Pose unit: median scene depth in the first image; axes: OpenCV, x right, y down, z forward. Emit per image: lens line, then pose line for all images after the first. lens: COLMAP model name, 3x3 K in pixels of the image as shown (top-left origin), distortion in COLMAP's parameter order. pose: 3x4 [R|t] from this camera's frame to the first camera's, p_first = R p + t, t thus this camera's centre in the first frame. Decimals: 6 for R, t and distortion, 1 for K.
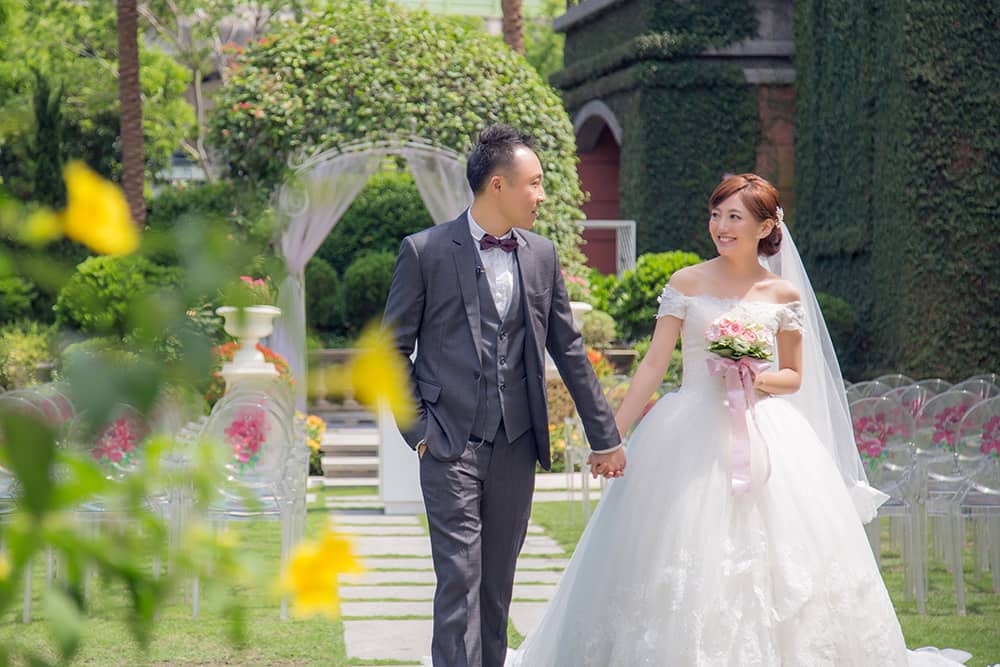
lens RADIAL K [[2649.4, 0, 429.4], [0, 2649.4, 306.7], [0, 0, 1]] dist [0.482467, 0.045513]
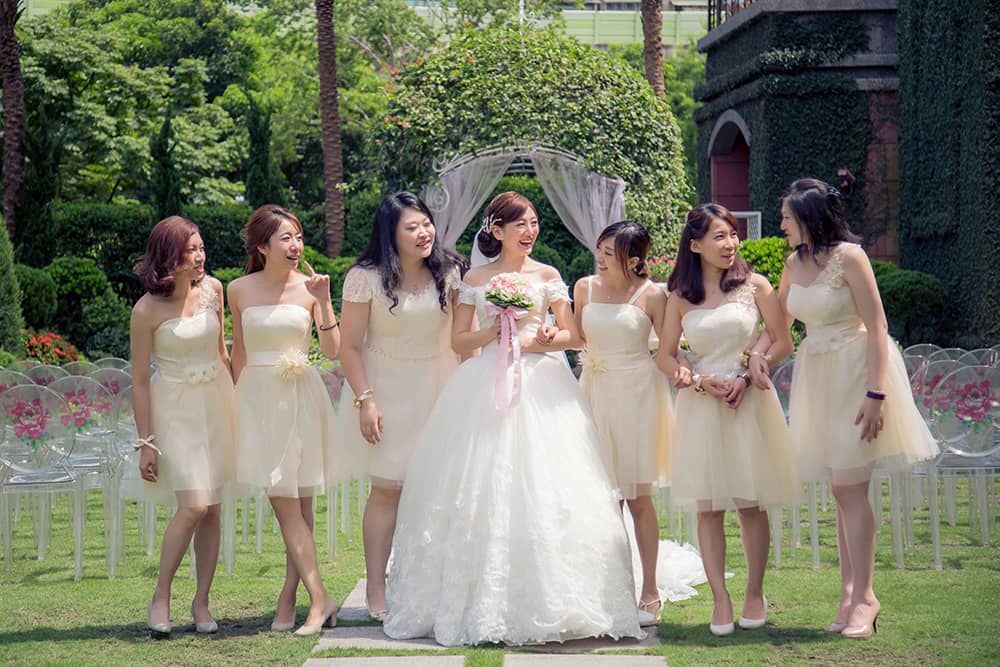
lens RADIAL K [[2136.8, 0, 469.0], [0, 2136.8, 324.0], [0, 0, 1]] dist [0.351233, 0.294832]
pose [[0.996098, -0.013021, -0.087287, 0.043553], [0.014506, 0.999760, 0.016405, -0.000146], [0.087052, -0.017607, 0.996048, 0.062552]]
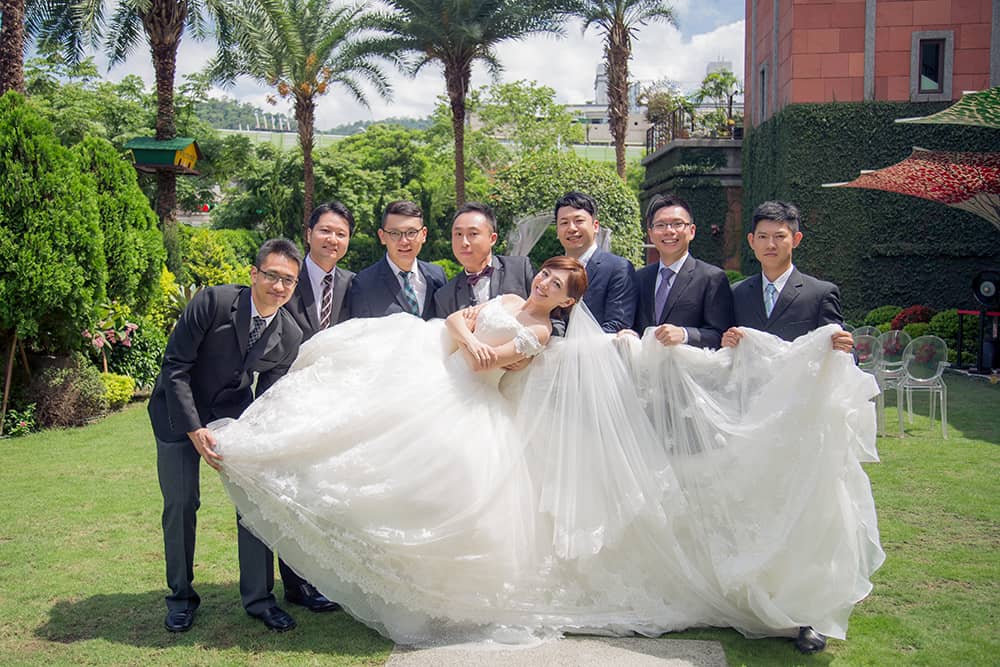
lens RADIAL K [[995.9, 0, 465.1], [0, 995.9, 329.6], [0, 0, 1]] dist [-0.001995, 0.035169]
pose [[0.989817, 0.008153, -0.142111, 0.029087], [-0.000502, 0.998552, 0.053786, -0.006213], [0.142344, -0.053167, 0.988388, 0.132874]]
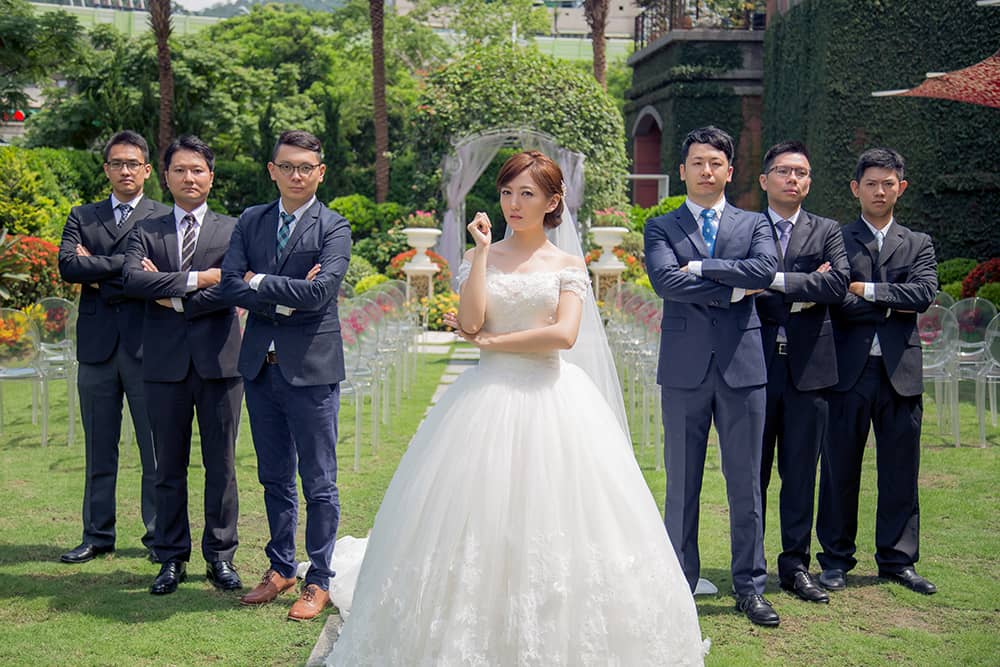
lens RADIAL K [[1332.9, 0, 480.7], [0, 1332.9, 333.6], [0, 0, 1]] dist [0.128037, 0.053962]
pose [[0.997062, 0.011339, -0.075754, 0.030687], [-0.004591, 0.996052, 0.088658, -0.008293], [0.076461, -0.088049, 0.993177, 0.151866]]
